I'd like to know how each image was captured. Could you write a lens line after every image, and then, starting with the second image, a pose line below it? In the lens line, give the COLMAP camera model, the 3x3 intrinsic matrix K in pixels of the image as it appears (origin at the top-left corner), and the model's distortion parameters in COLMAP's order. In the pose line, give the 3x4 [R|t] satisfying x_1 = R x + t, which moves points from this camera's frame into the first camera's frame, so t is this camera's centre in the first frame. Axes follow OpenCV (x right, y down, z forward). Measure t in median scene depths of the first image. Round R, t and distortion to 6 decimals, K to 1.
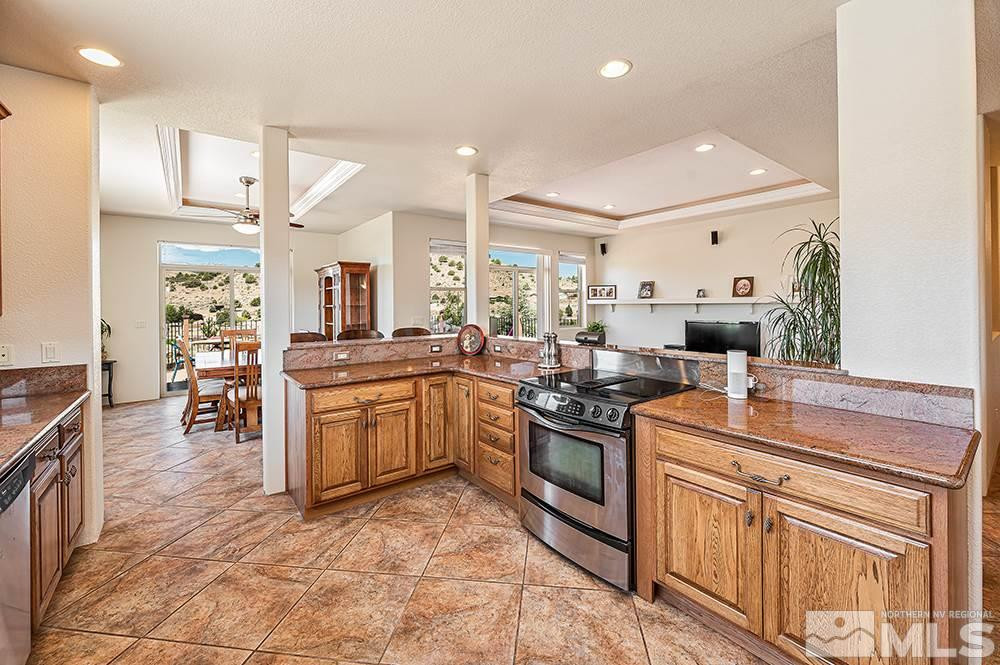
lens RADIAL K [[413.5, 0, 503.4], [0, 413.5, 306.0], [0, 0, 1]] dist [-0.001207, -0.000265]
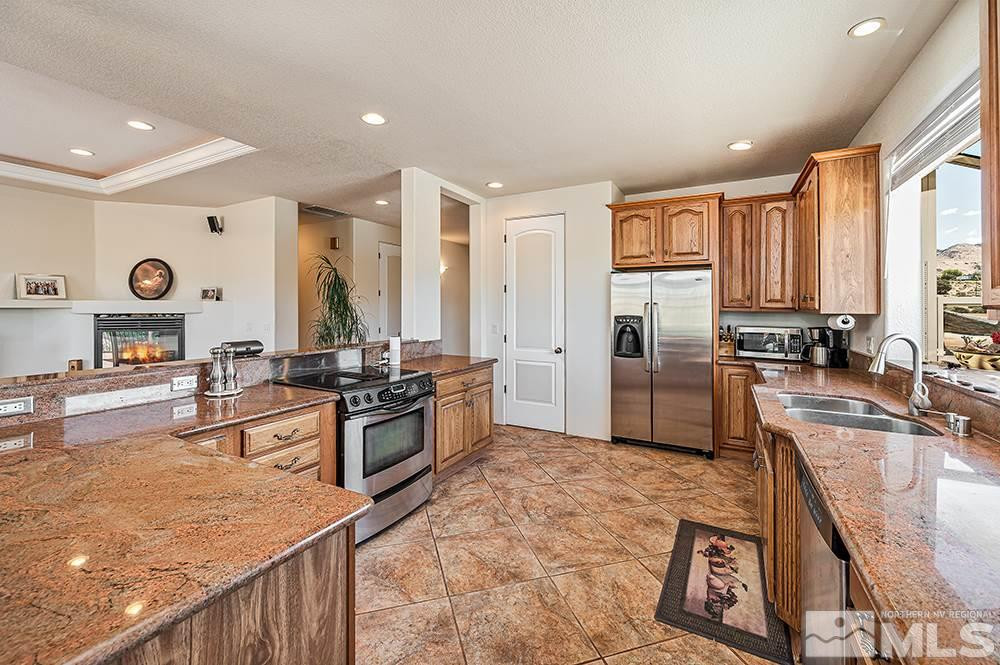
lens RADIAL K [[413.5, 0, 493.0], [0, 413.5, 308.9], [0, 0, 1]] dist [-0.001207, -0.000265]
pose [[-0.391644, 0.003143, 0.920111, -0.368953], [0.004149, 0.999990, -0.001650, 0.000121], [-0.920107, 0.003171, -0.391654, 0.424547]]
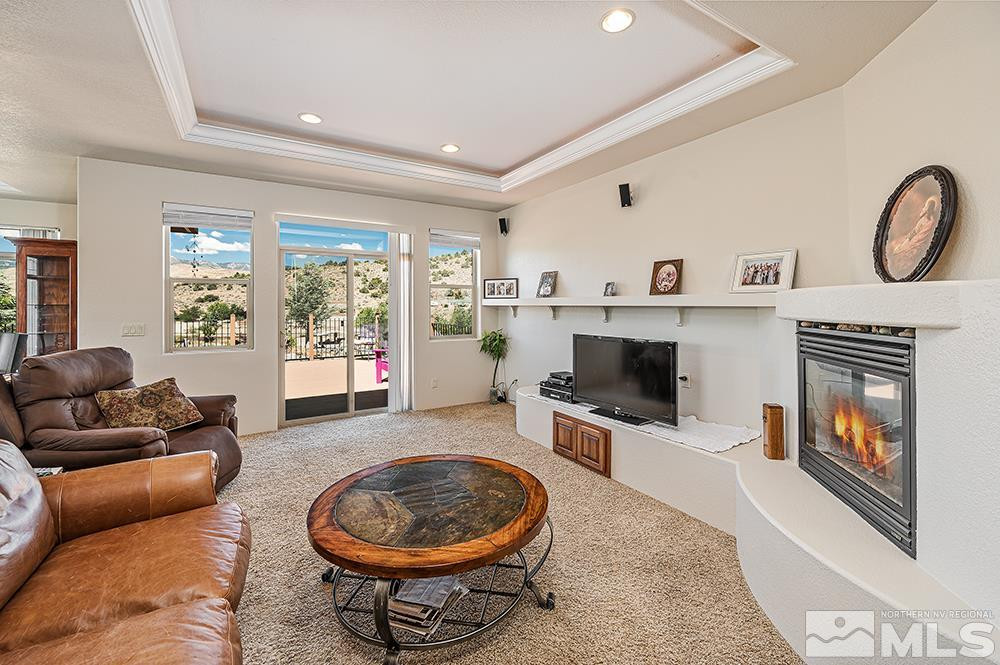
lens RADIAL K [[413.5, 0, 503.2], [0, 413.5, 308.5], [0, 0, 1]] dist [-0.001207, -0.000265]
pose [[0.993958, 0.008529, -0.109433, 0.413229], [-0.007948, 0.999952, 0.005739, -0.004907], [0.109476, -0.004835, 0.993978, 0.404081]]
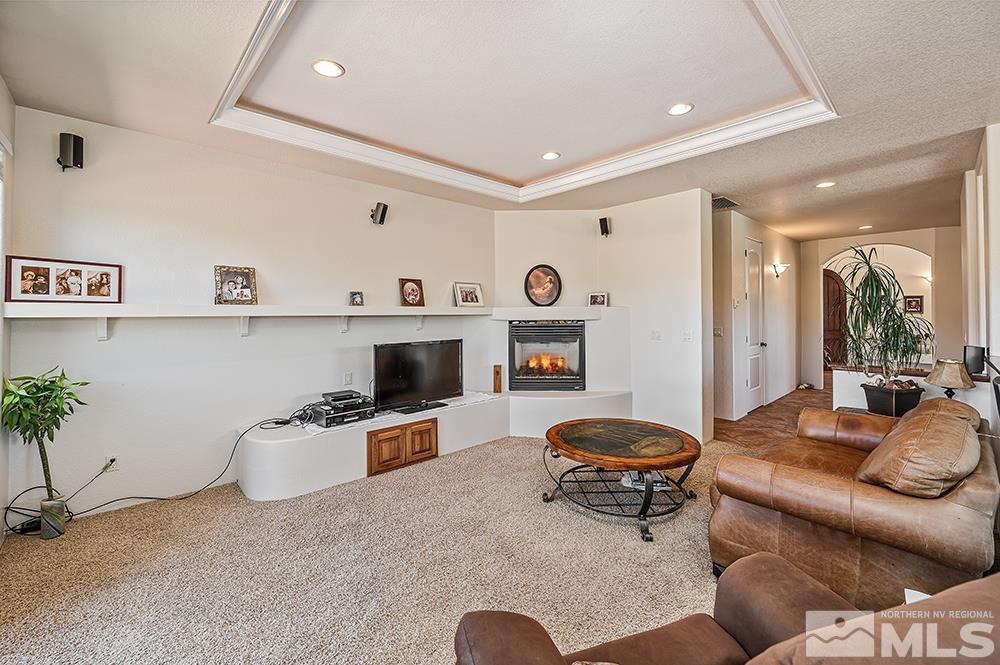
lens RADIAL K [[413.5, 0, 501.7], [0, 413.5, 313.2], [0, 0, 1]] dist [-0.001207, -0.000265]
pose [[-0.085129, 0.007548, 0.996341, -0.149343], [0.009030, 0.999936, -0.006804, -0.003604], [-0.996329, 0.008417, -0.085192, 0.891585]]
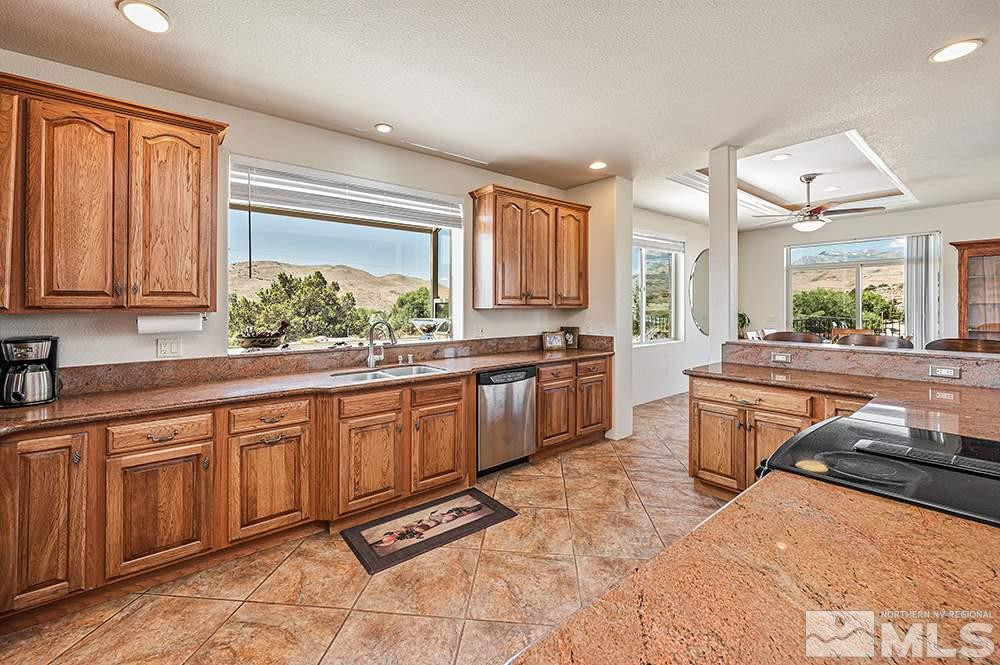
lens RADIAL K [[413.5, 0, 494.3], [0, 413.5, 303.4], [0, 0, 1]] dist [-0.001207, -0.000265]
pose [[0.018043, 0.001459, -0.999836, 0.282458], [0.001410, 0.999998, 0.001485, -0.002306], [0.999836, -0.001436, 0.018041, 0.175141]]
